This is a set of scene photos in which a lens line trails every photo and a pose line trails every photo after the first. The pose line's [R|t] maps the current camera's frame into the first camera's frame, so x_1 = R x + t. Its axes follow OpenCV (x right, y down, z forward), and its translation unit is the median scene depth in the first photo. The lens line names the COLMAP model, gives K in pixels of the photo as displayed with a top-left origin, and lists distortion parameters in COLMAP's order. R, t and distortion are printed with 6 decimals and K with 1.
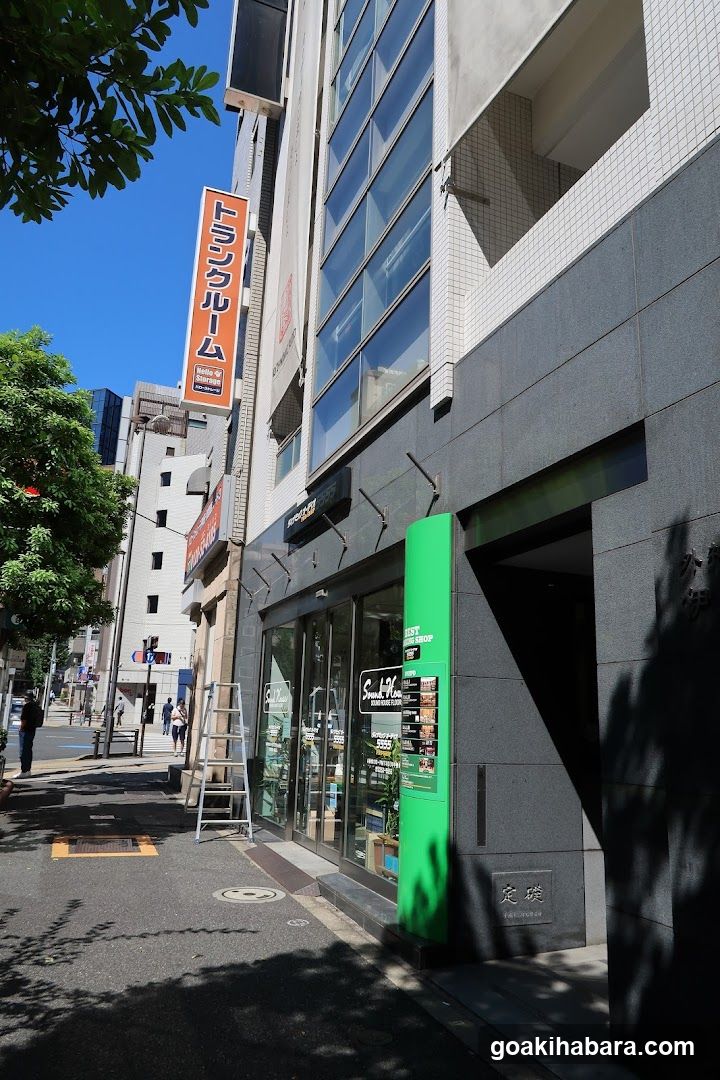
lens RADIAL K [[716.7, 0, 343.0], [0, 716.7, 556.1], [0, 0, 1]] dist [-0.000994, -0.000224]
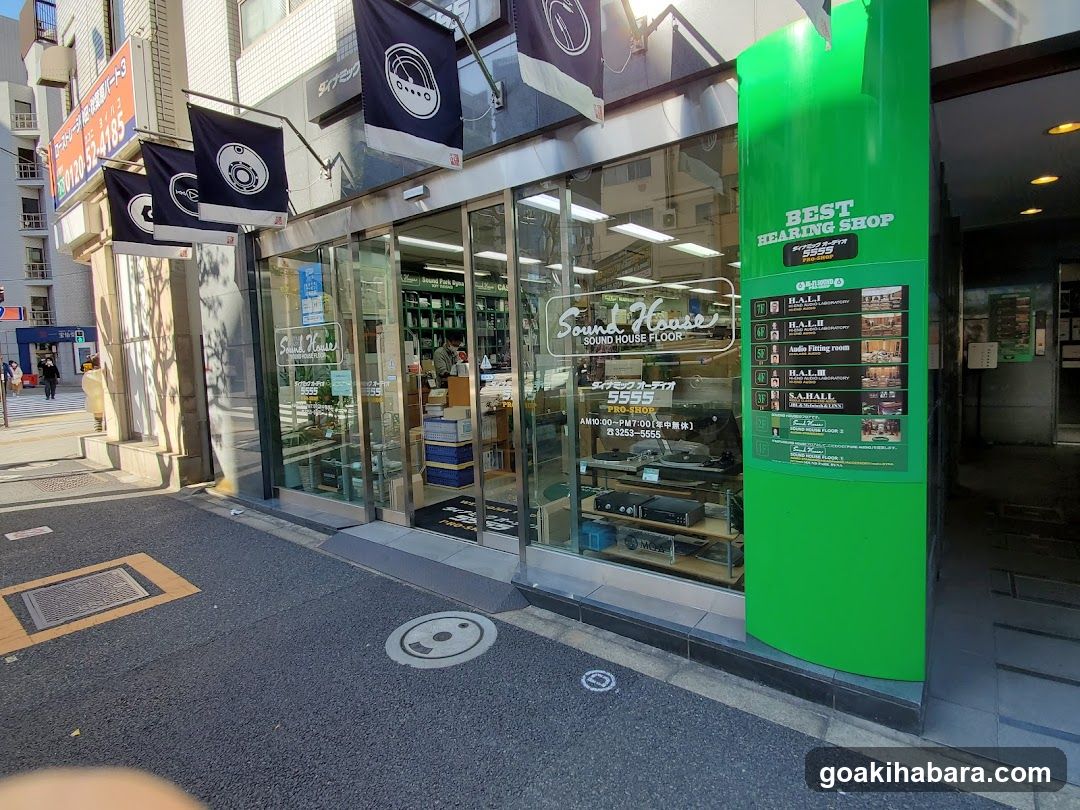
lens RADIAL K [[554.6, 0, 518.0], [0, 554.6, 394.3], [0, 0, 1]] dist [-0.001701, -0.000076]
pose [[0.864393, -0.111667, 0.490261, -0.362960], [-0.037555, 0.957967, 0.284410, 0.130889], [-0.501413, -0.264253, 0.823866, 0.730113]]
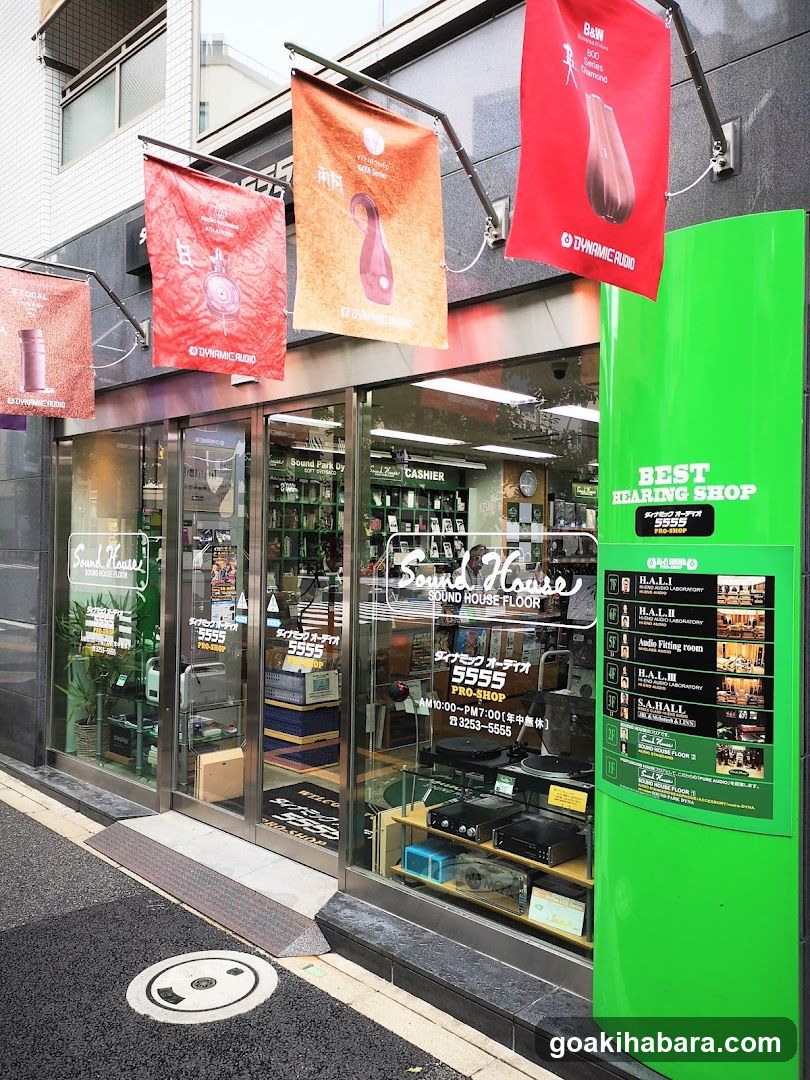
lens RADIAL K [[871.2, 0, 389.3], [0, 871.2, 539.1], [0, 0, 1]] dist [0.035452, -0.021069]
pose [[0.916278, -0.023089, 0.399877, -0.305336], [-0.067651, 0.975074, 0.211316, 0.040536], [-0.394788, -0.220677, 0.891877, 0.574963]]
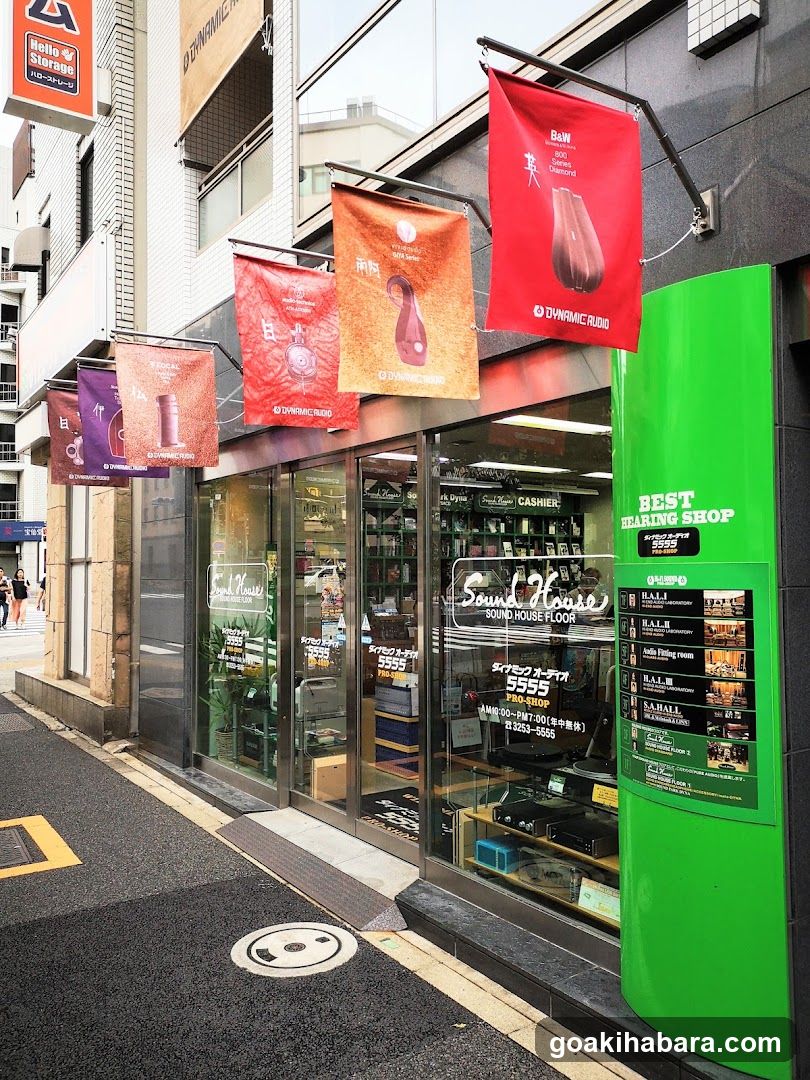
lens RADIAL K [[849.9, 0, 388.3], [0, 849.9, 539.7], [0, 0, 1]] dist [0.027772, 0.002622]
pose [[0.972632, -0.036334, 0.229492, -0.250173], [-0.007813, 0.982024, 0.188592, 0.017887], [-0.232219, -0.185223, 0.954865, 0.460584]]
